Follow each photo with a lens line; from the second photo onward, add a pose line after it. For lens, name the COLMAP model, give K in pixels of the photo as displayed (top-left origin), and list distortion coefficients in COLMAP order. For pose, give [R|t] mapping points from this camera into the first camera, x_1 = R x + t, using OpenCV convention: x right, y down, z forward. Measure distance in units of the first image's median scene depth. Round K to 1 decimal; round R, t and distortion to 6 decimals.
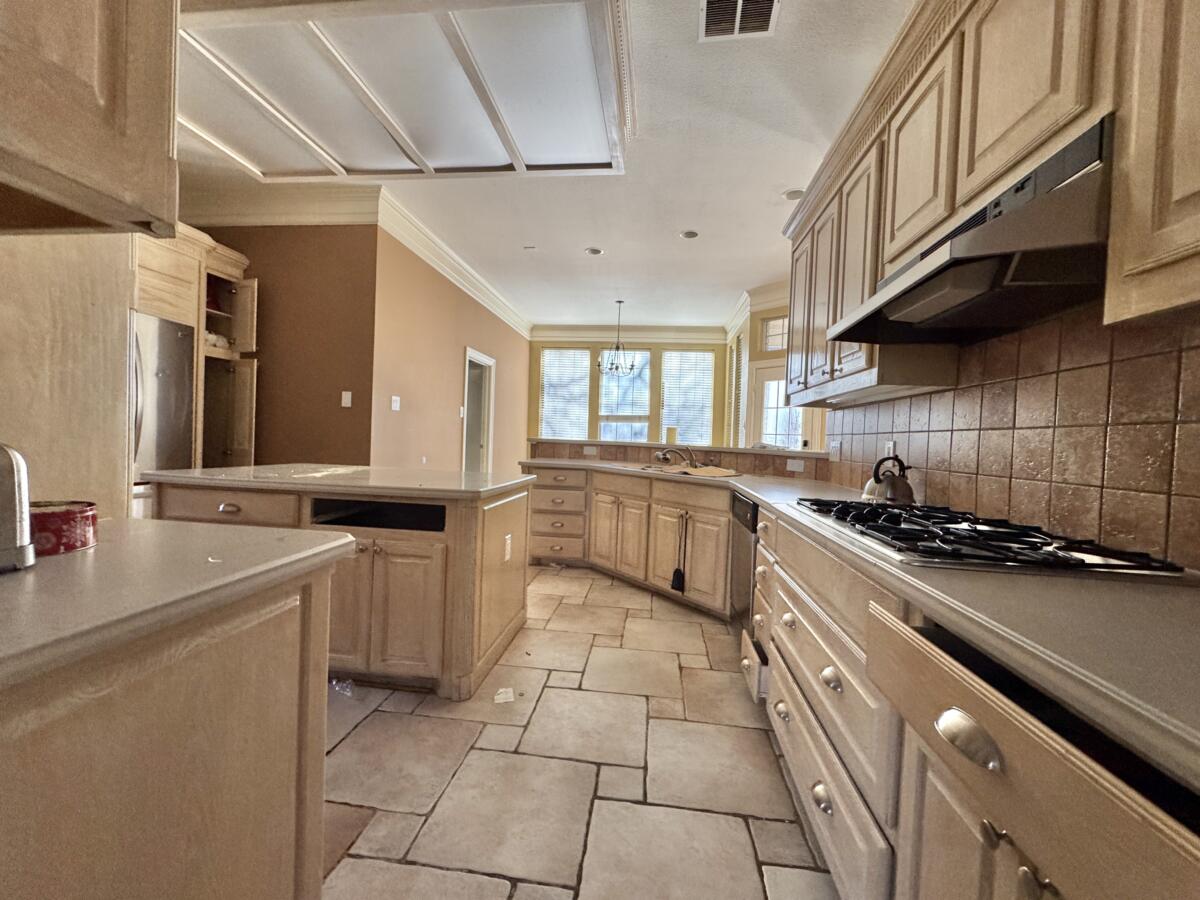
lens RADIAL K [[478.3, 0, 600.4], [0, 478.3, 448.1], [0, 0, 1]] dist [-0.002489, 0.000347]
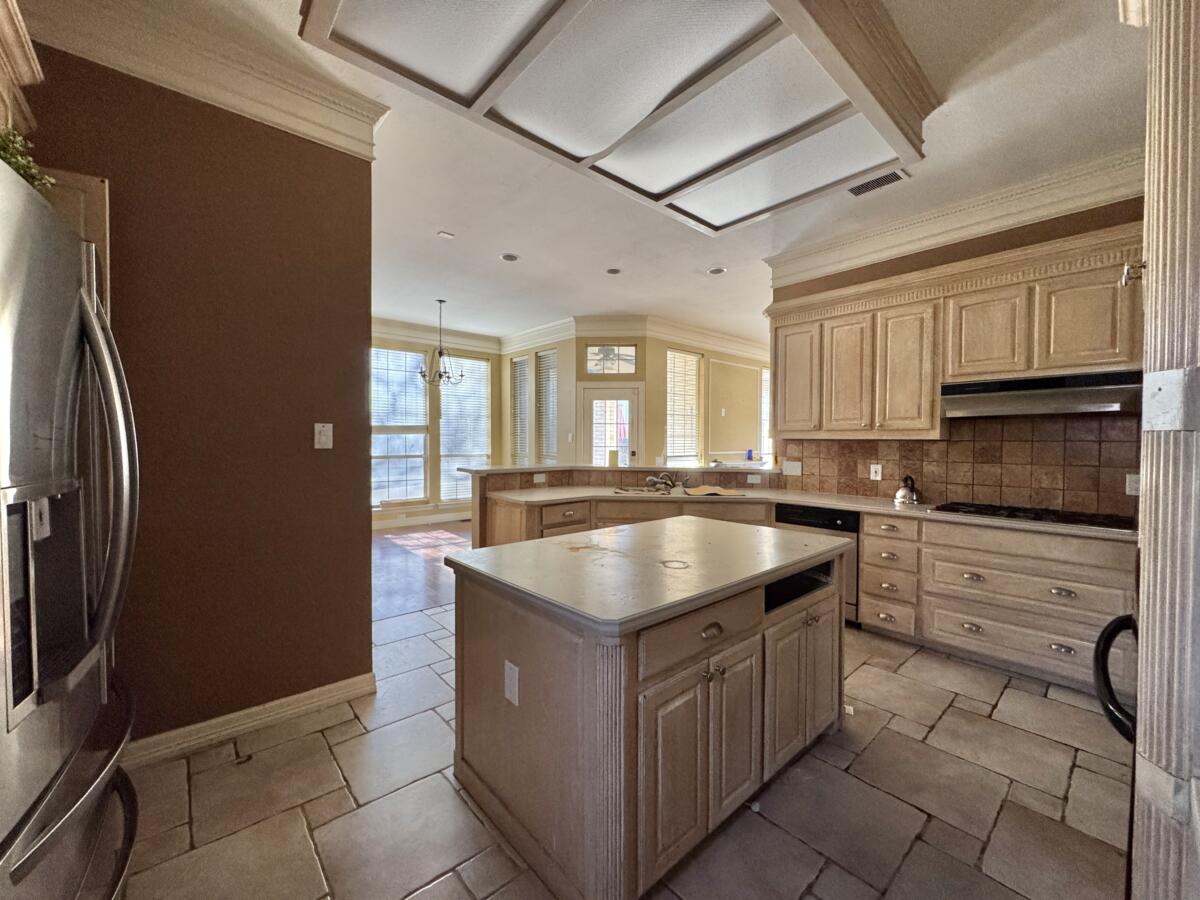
lens RADIAL K [[478.3, 0, 600.4], [0, 478.3, 448.1], [0, 0, 1]] dist [-0.002489, 0.000347]
pose [[0.665155, -0.049758, 0.745045, -0.635429], [0.036317, 0.998752, 0.034279, -0.081311], [-0.745821, 0.004257, 0.666132, 0.289132]]
